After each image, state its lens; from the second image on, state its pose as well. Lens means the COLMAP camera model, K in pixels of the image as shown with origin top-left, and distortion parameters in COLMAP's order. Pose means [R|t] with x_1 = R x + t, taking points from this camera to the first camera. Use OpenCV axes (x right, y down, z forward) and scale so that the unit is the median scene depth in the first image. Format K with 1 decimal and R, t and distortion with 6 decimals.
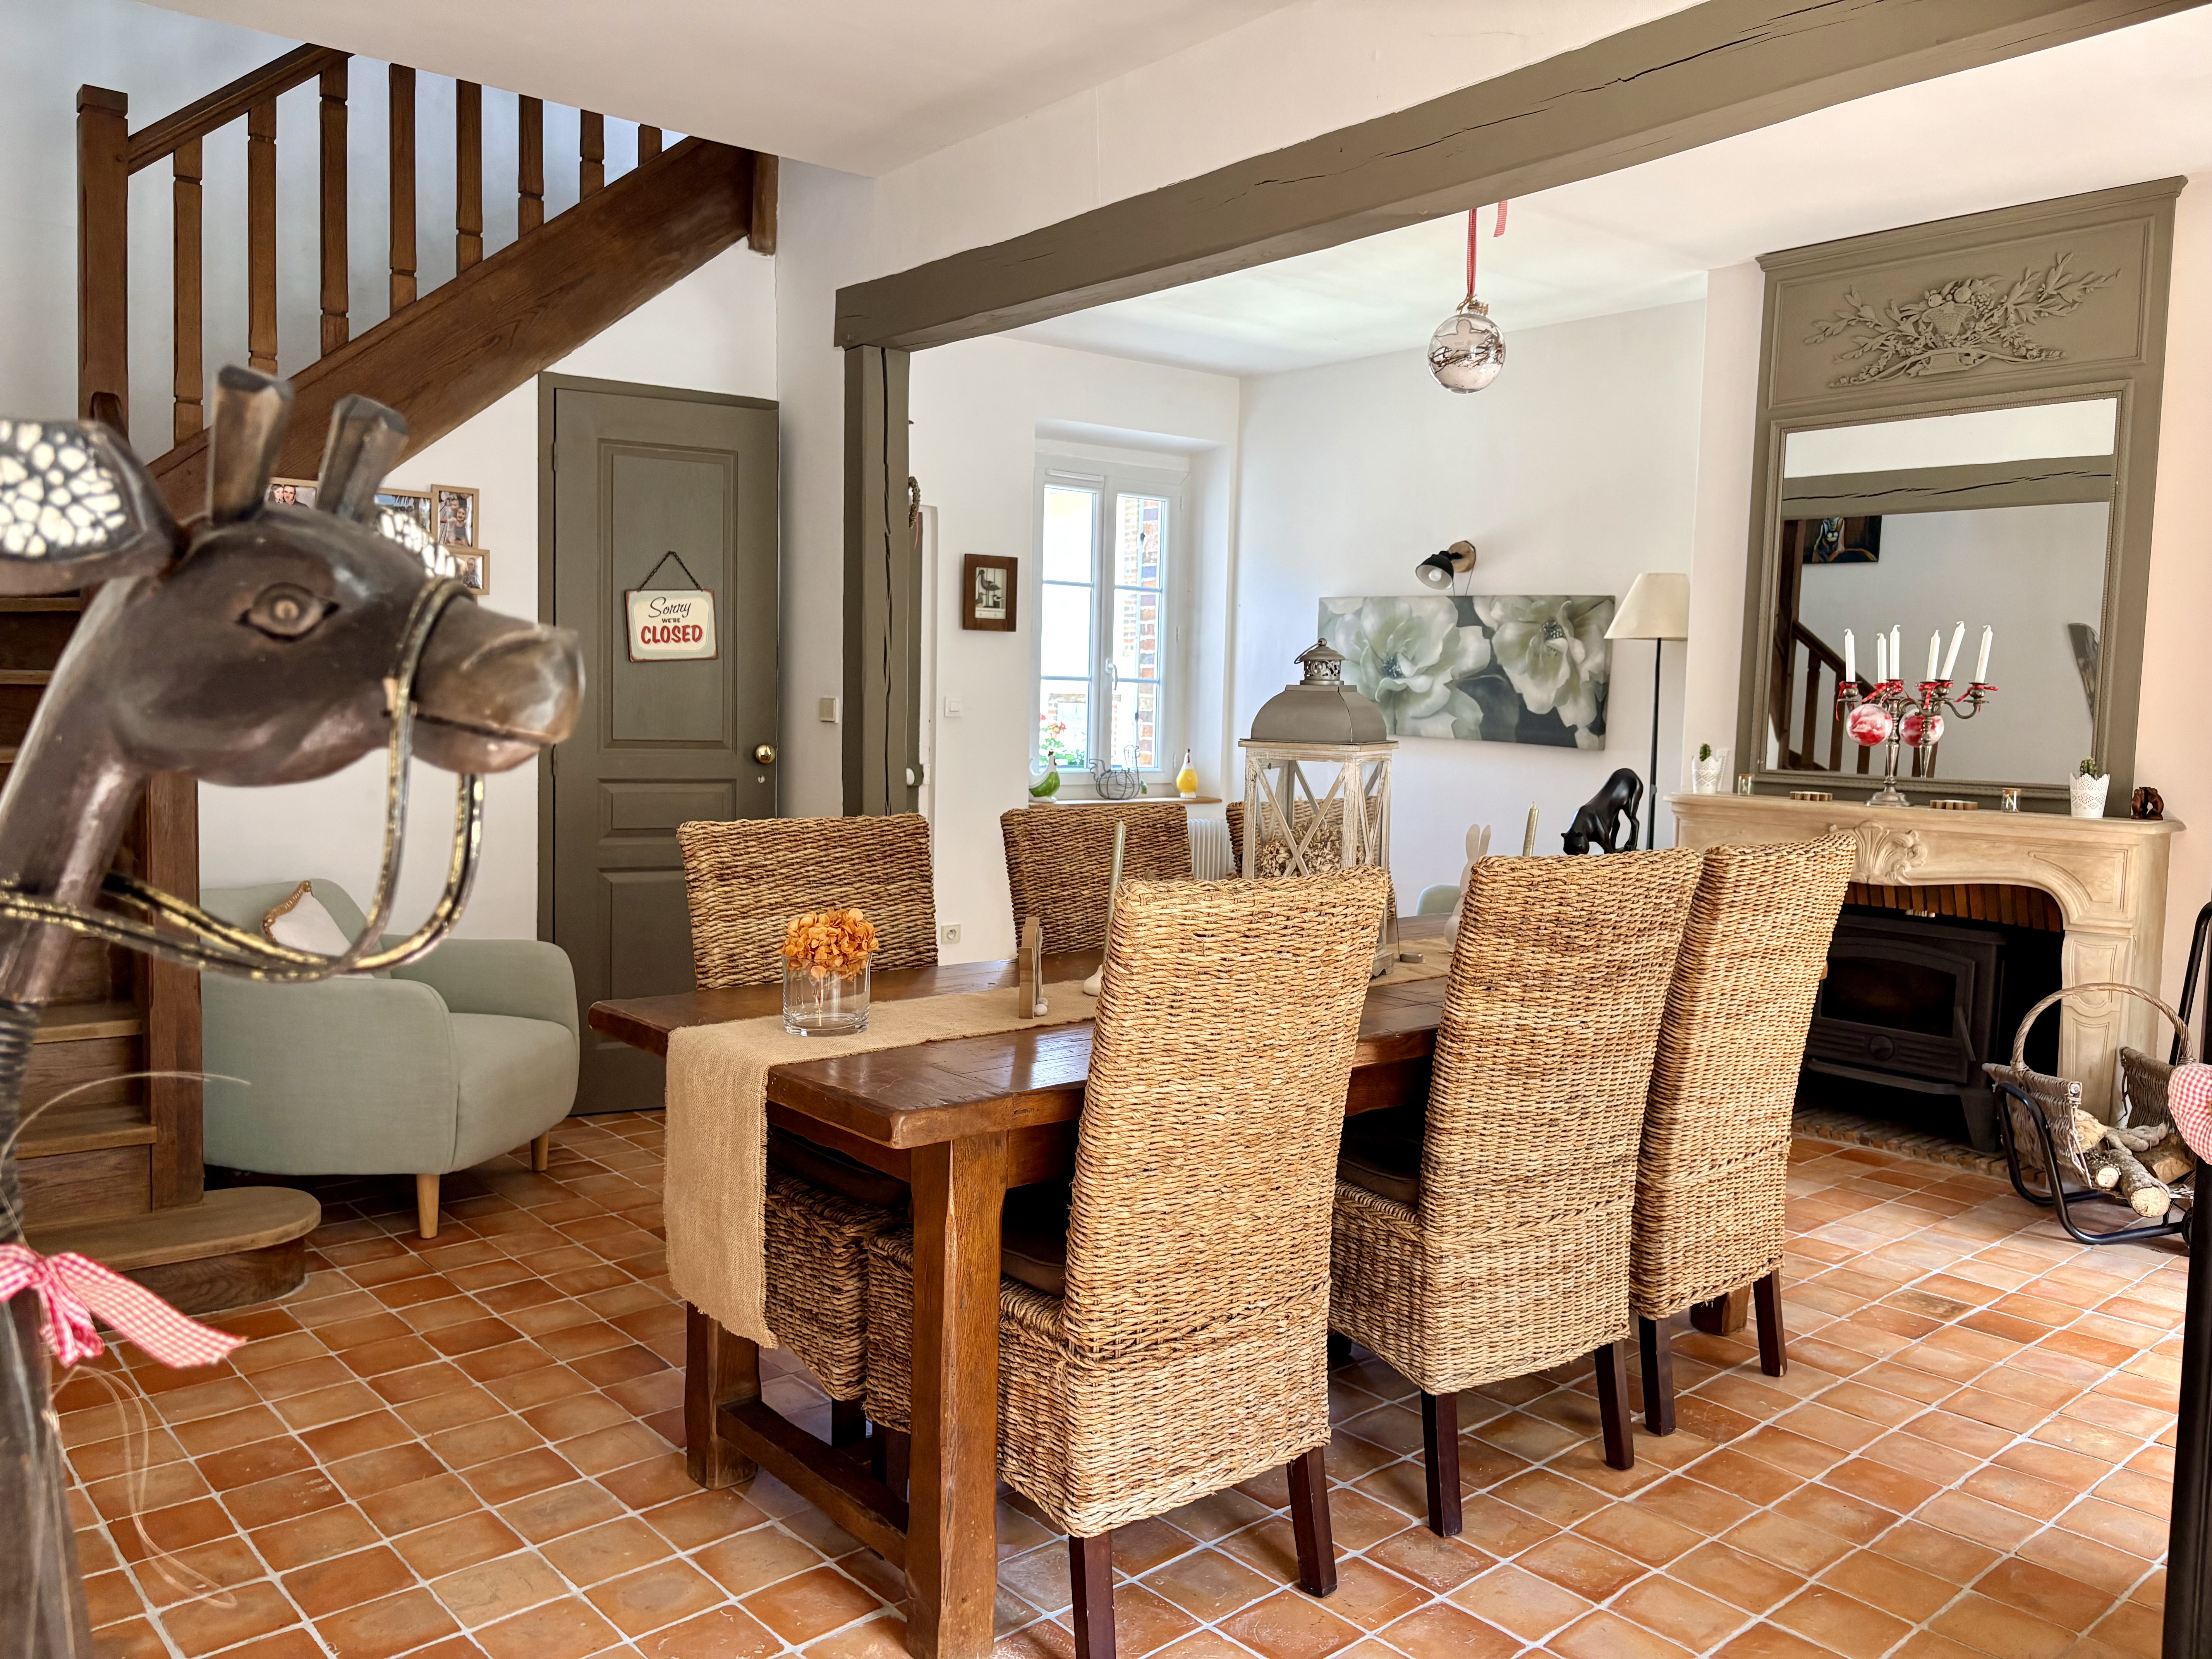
lens RADIAL K [[1612.7, 0, 1091.2], [0, 1612.7, 821.2], [0, 0, 1]] dist [0.013112, -0.006931]
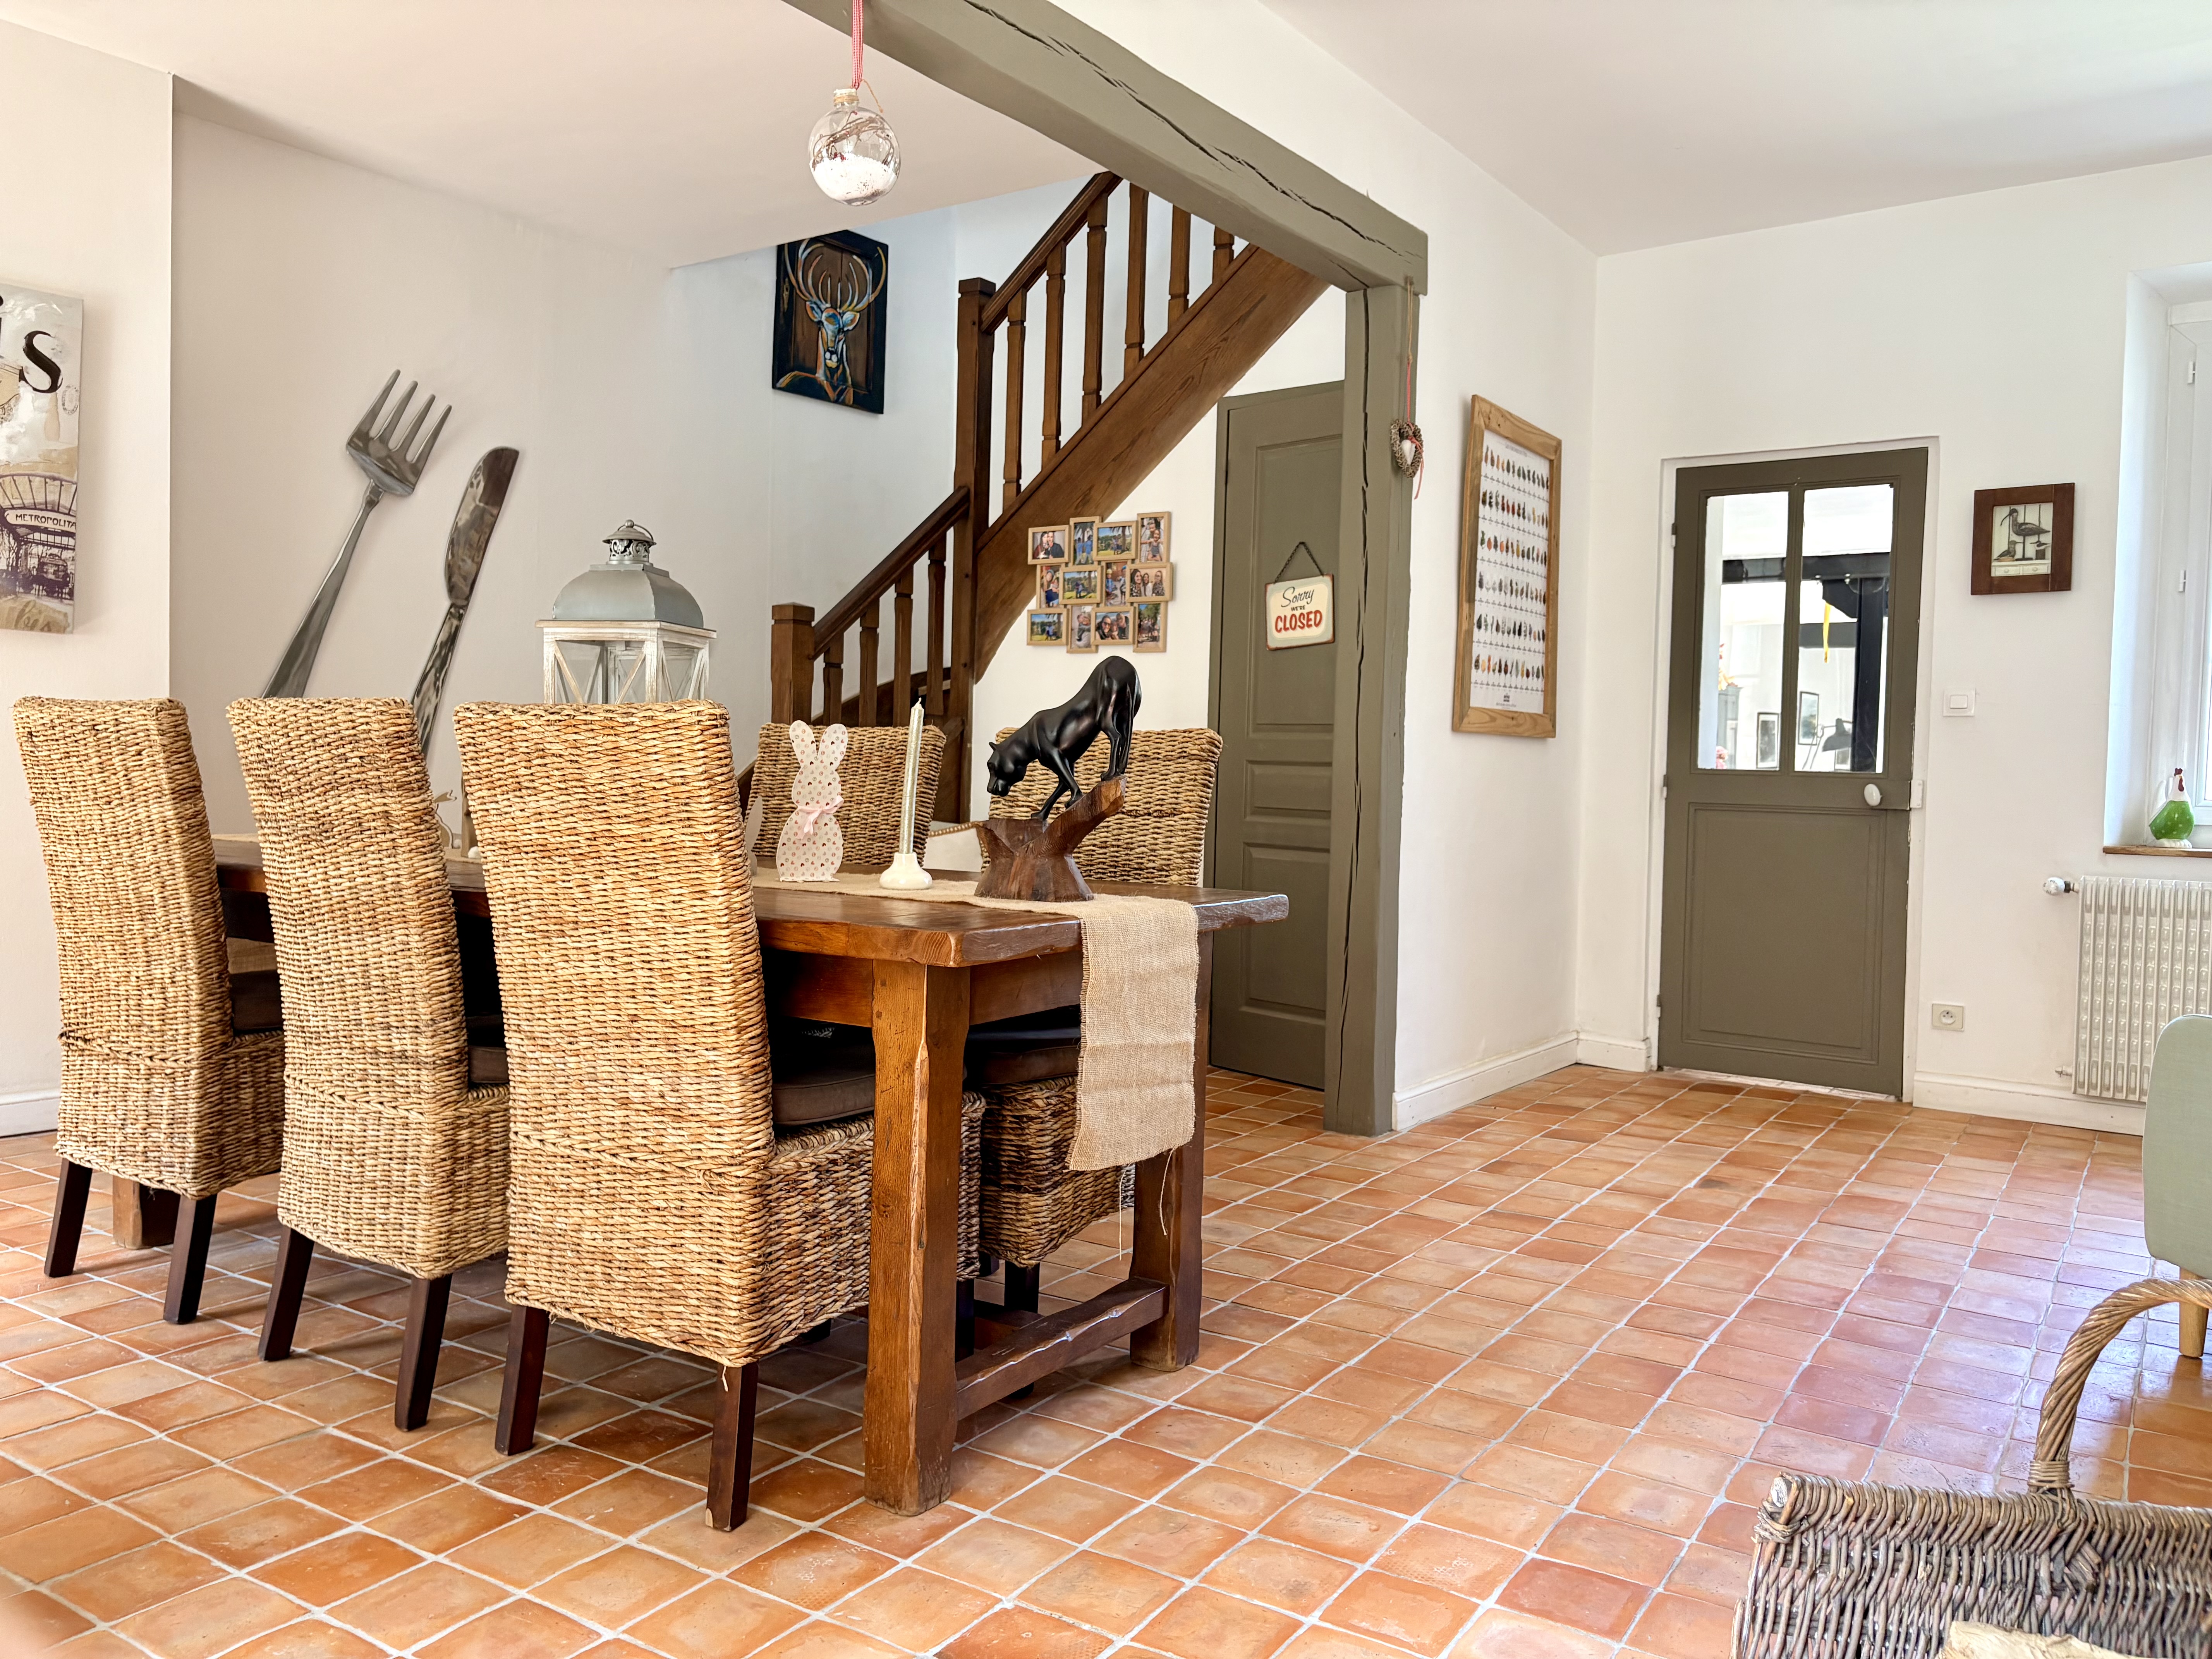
lens RADIAL K [[1612.7, 0, 1113.1], [0, 1612.7, 824.7], [0, 0, 1]] dist [0.013112, -0.006931]
pose [[0.321589, 0.027240, -0.946487, 0.705656], [-0.083173, 0.996535, 0.000421, 0.024041], [0.943219, 0.078587, 0.322740, 0.584370]]
